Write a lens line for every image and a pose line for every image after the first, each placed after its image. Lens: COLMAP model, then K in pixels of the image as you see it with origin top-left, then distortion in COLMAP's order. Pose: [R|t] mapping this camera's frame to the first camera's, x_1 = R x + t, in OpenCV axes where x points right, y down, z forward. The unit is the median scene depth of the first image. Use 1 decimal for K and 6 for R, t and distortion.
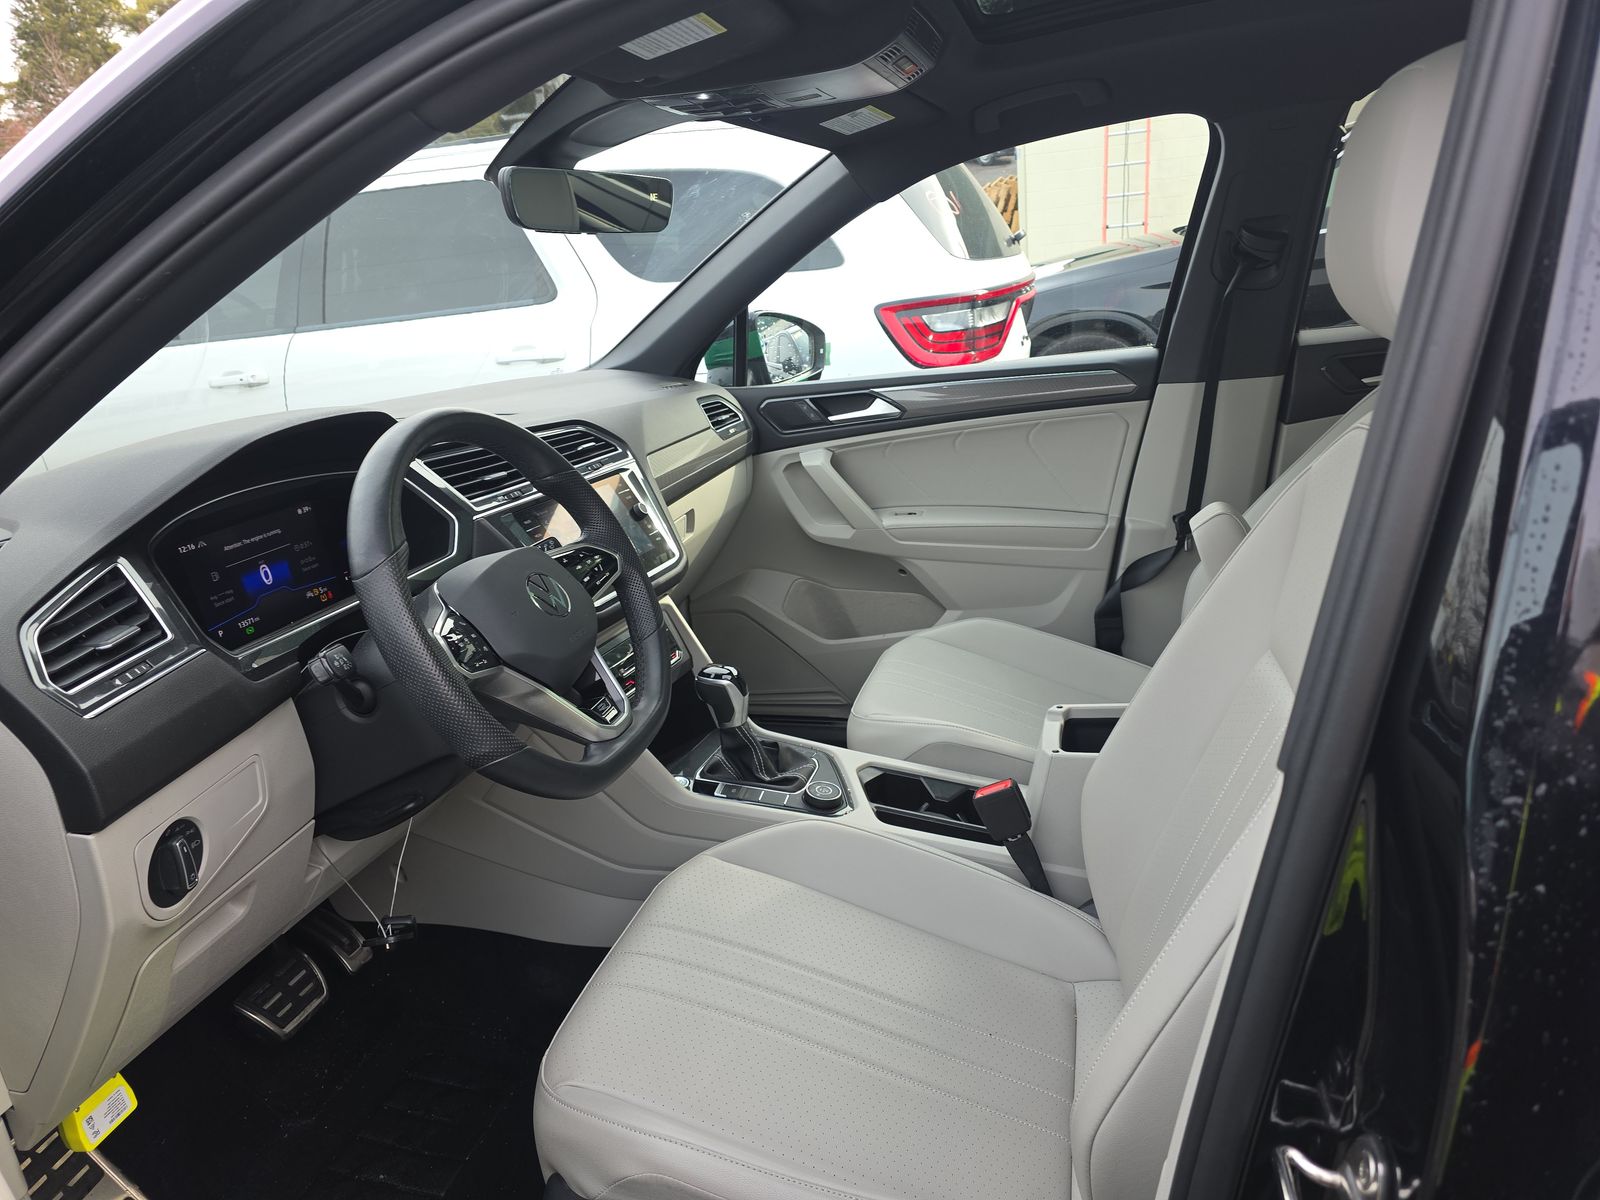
lens RADIAL K [[1065.3, 0, 814.2], [0, 1065.3, 613.9], [0, 0, 1]] dist [0.036599, -0.022814]
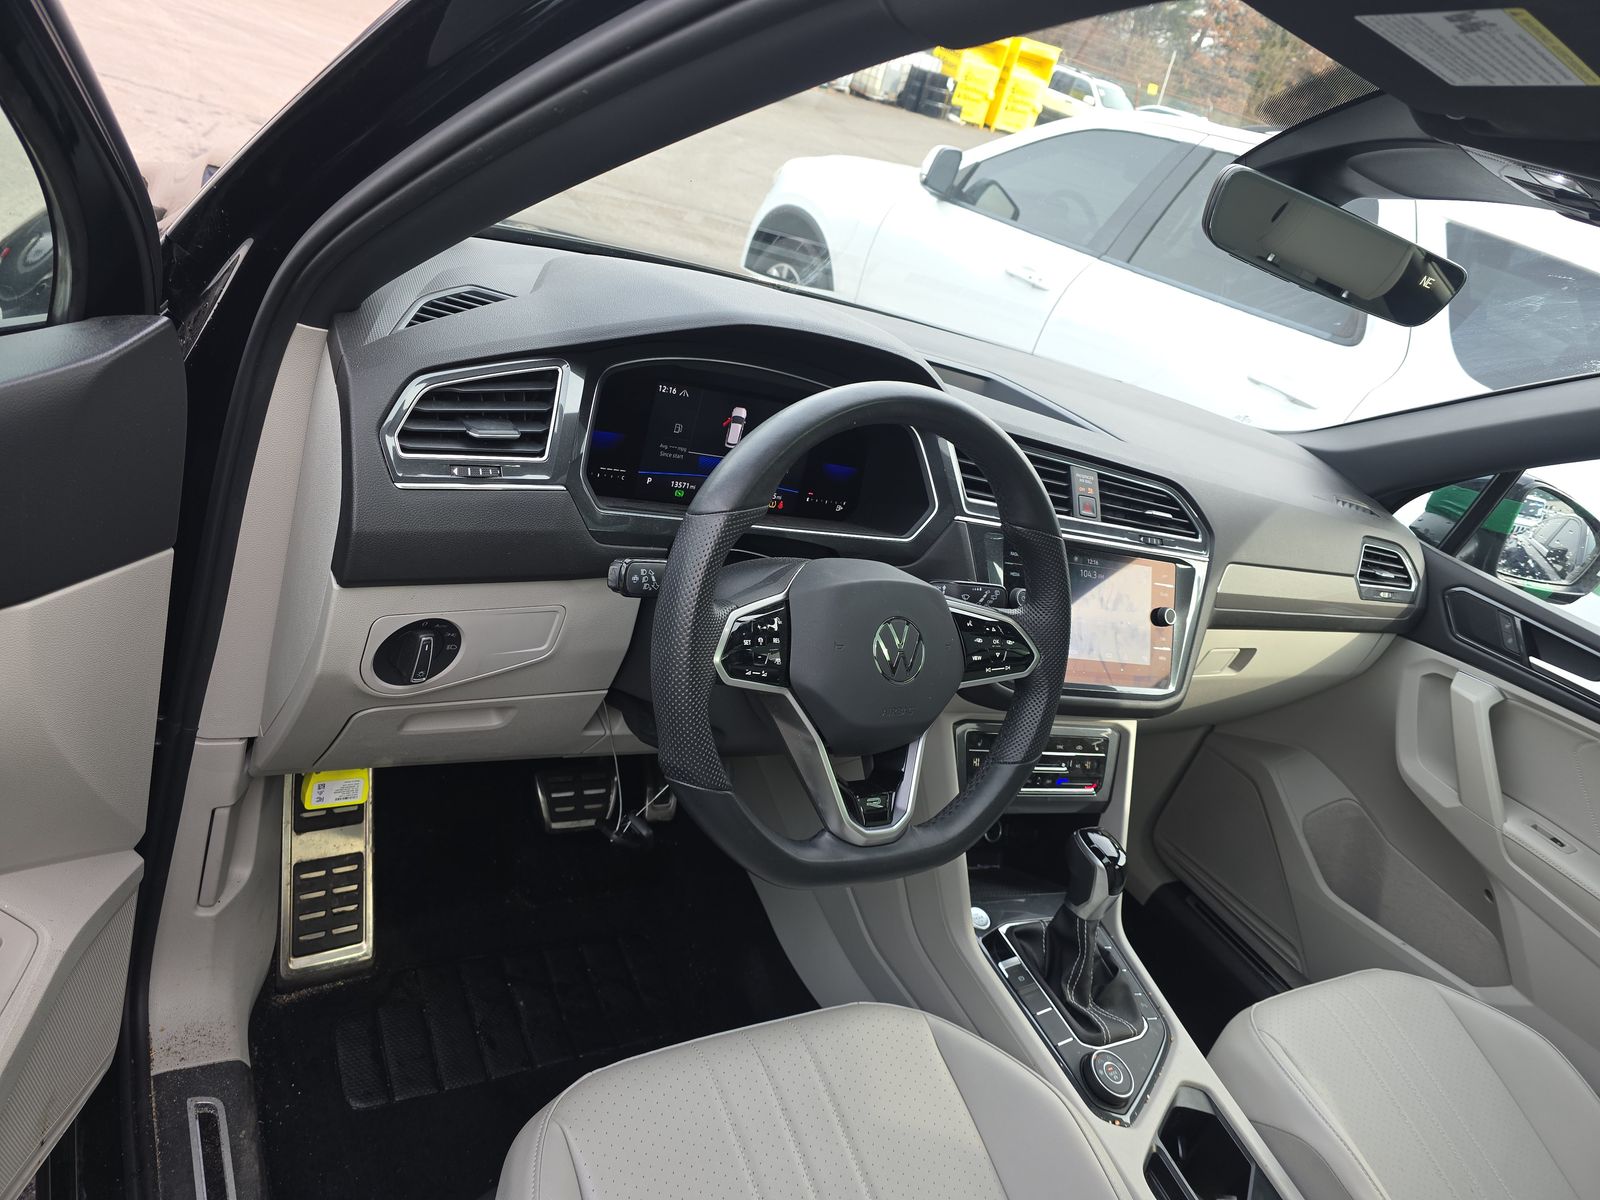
lens RADIAL K [[1065.3, 0, 799.8], [0, 1065.3, 587.8], [0, 0, 1]] dist [0.036599, -0.022814]
pose [[0.646436, 0.565541, -0.512136, 0.057669], [-0.562709, 0.806698, 0.180548, -0.111271], [0.515246, 0.171471, 0.839714, 0.207539]]
